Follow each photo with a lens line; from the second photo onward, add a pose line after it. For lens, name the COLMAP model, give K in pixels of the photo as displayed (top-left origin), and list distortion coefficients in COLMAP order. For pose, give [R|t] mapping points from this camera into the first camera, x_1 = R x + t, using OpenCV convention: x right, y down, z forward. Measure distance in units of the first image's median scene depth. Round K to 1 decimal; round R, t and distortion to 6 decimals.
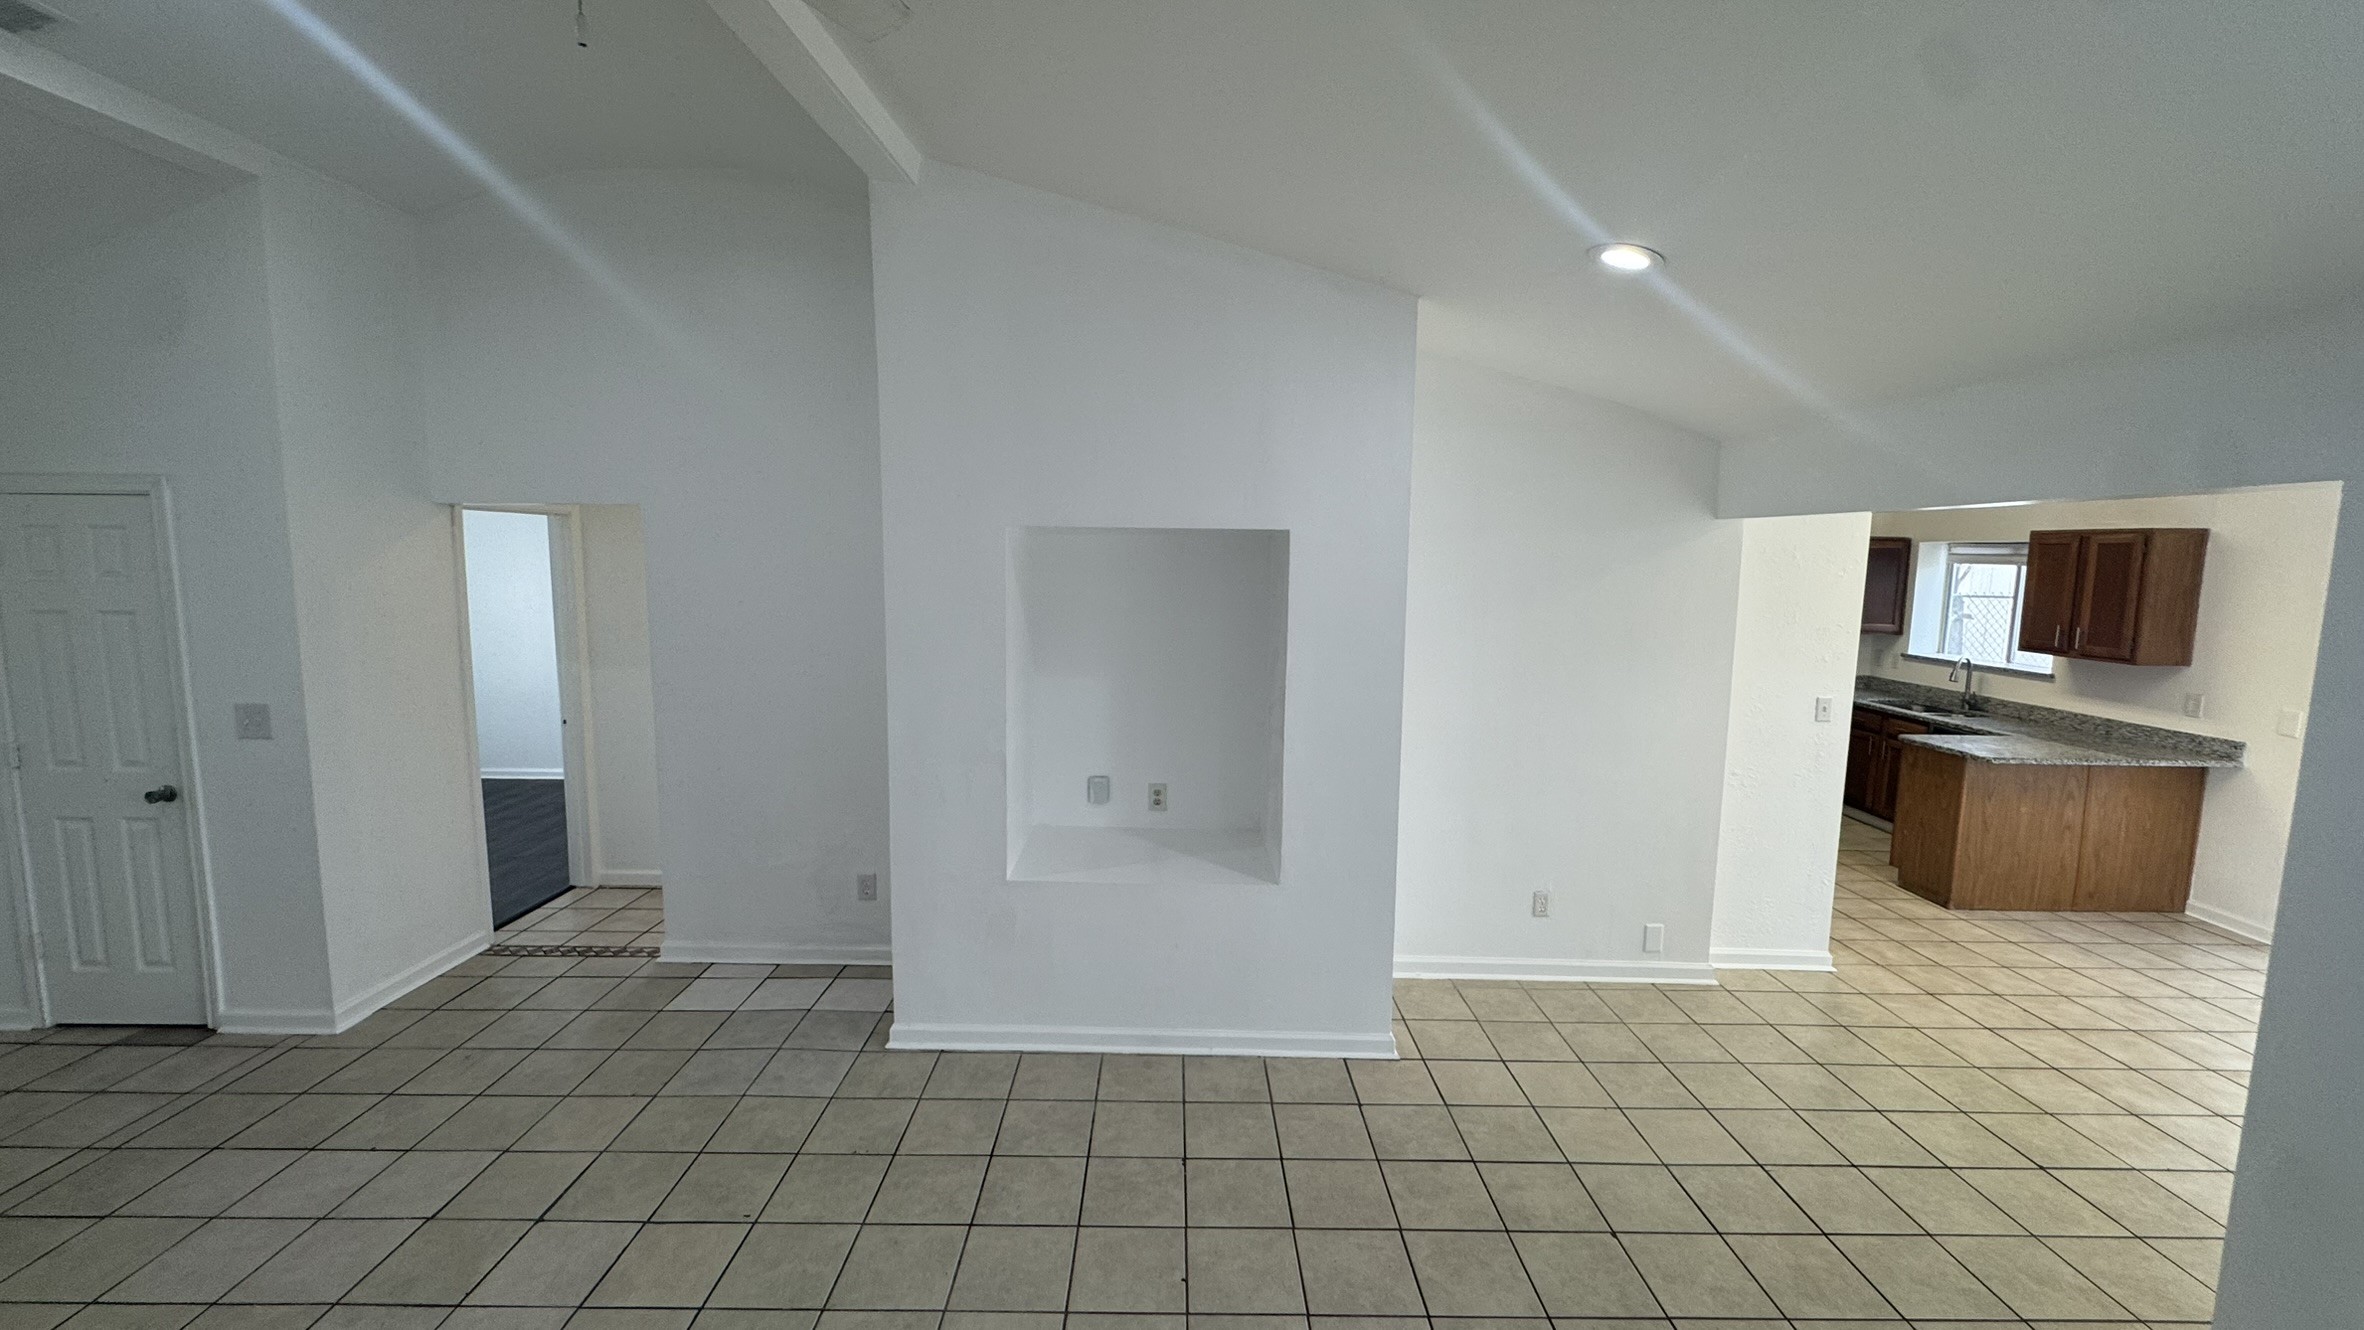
lens RADIAL K [[946.4, 0, 1182.0], [0, 946.4, 665.0], [0, 0, 1]] dist [-0.002228, 0.000317]
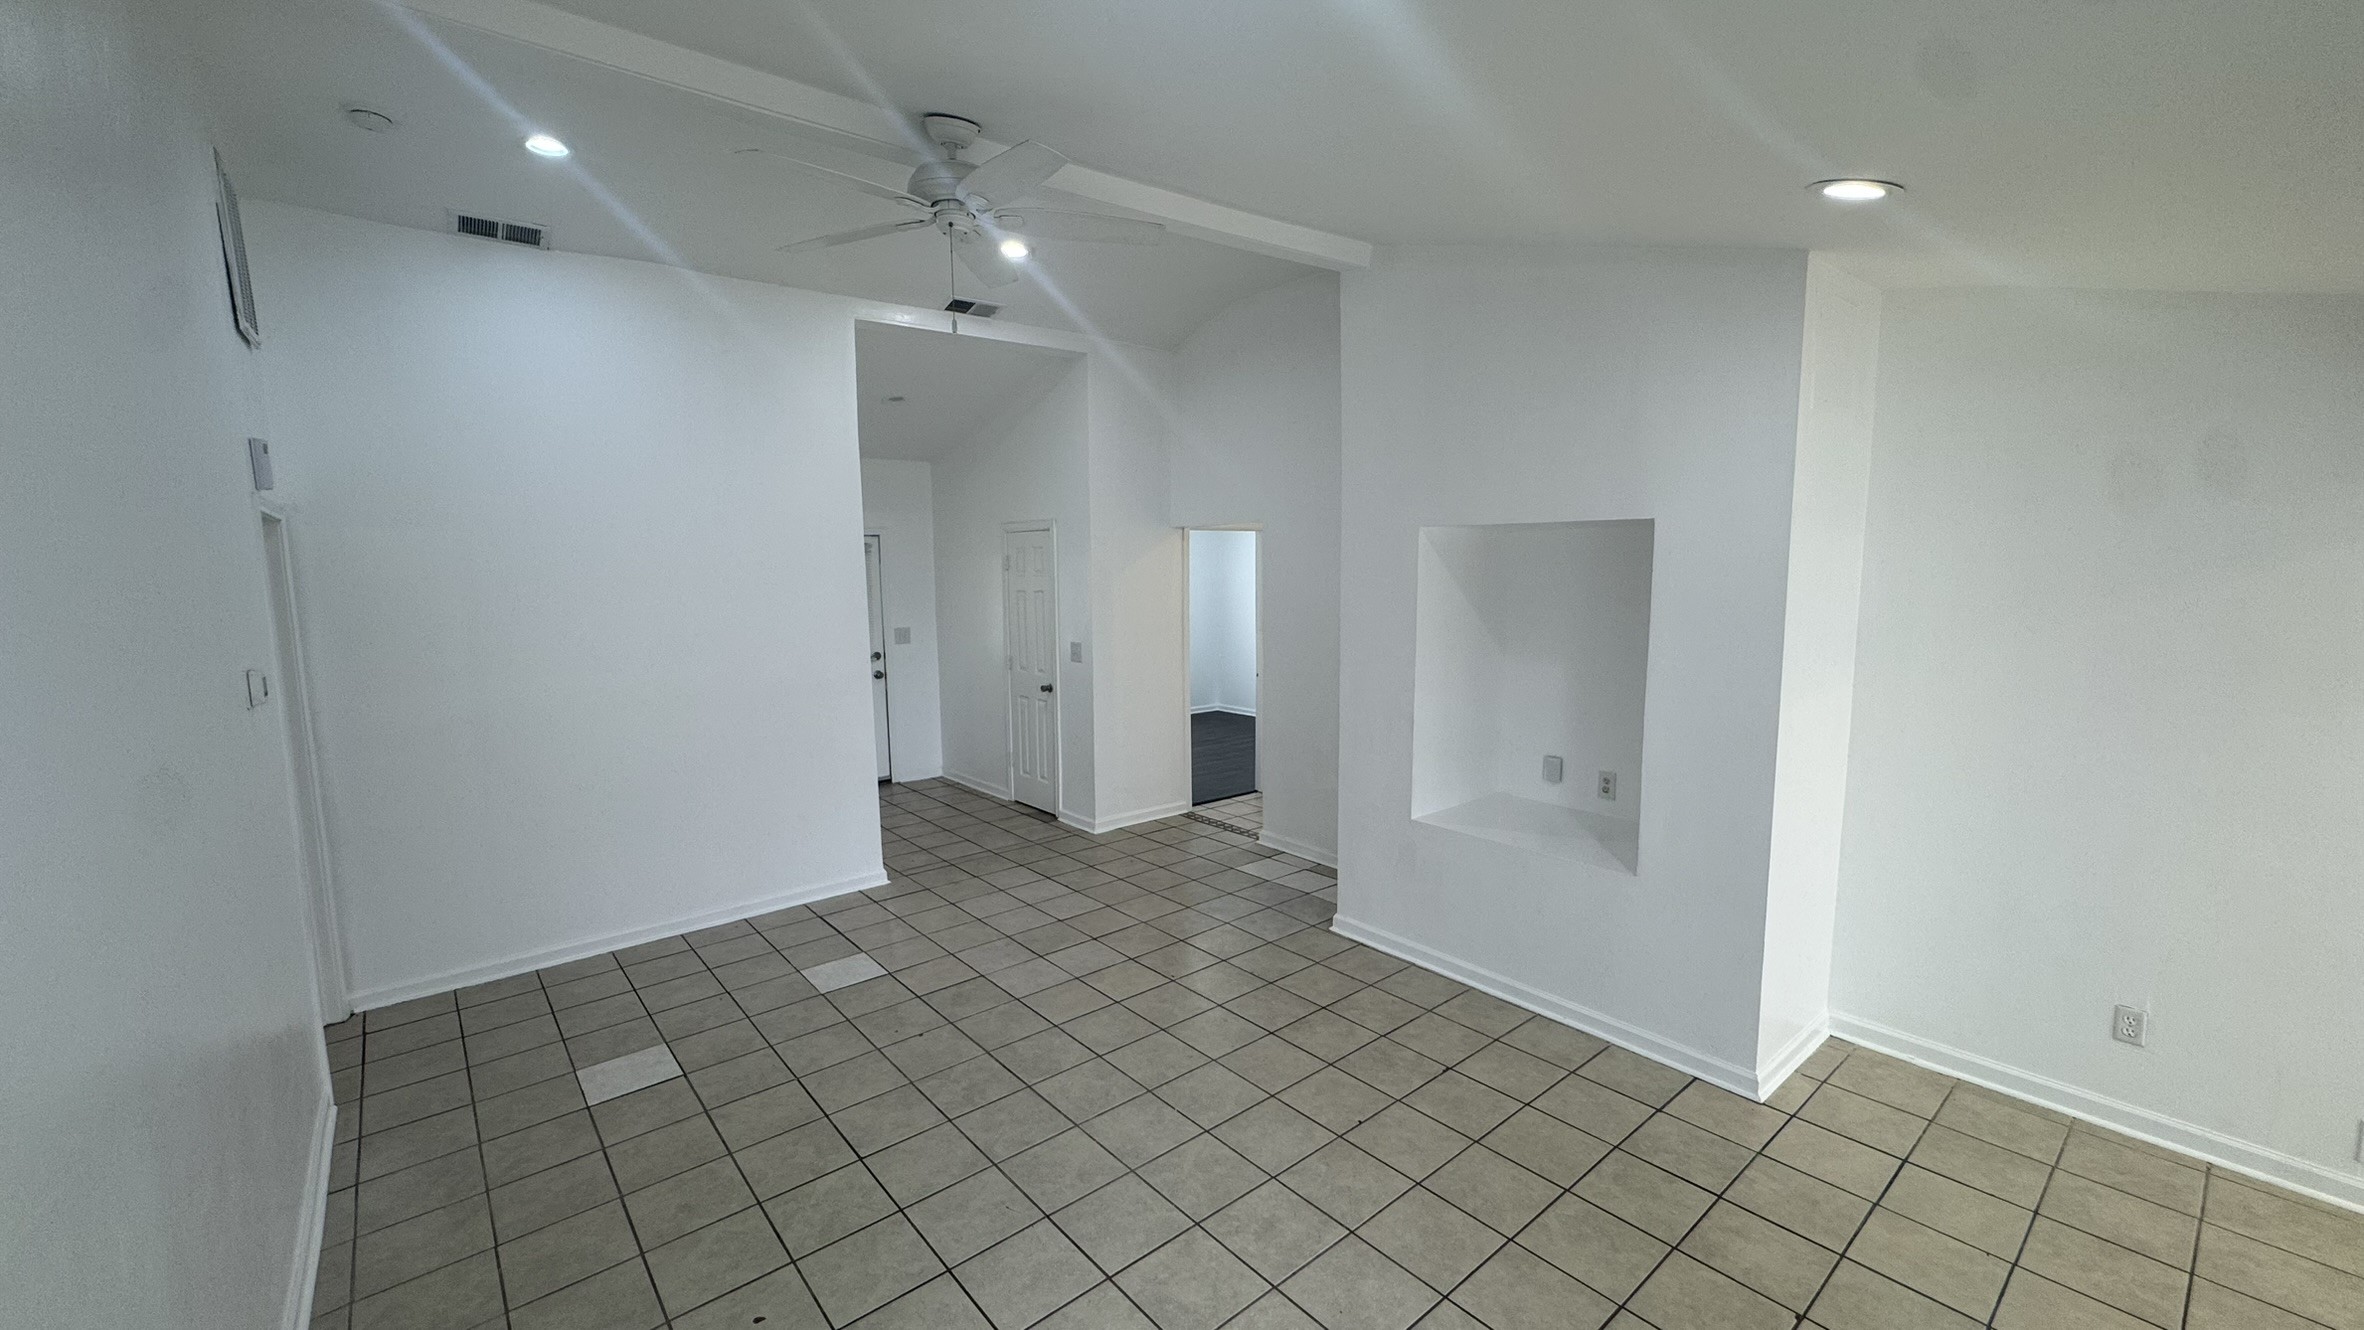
lens RADIAL K [[946.4, 0, 1182.0], [0, 946.4, 665.0], [0, 0, 1]] dist [-0.002228, 0.000317]
pose [[0.636593, 0.068169, -0.768181, 0.537470], [-0.069681, 0.997096, 0.030738, 0.012928], [0.768045, 0.033960, 0.639495, -0.008745]]
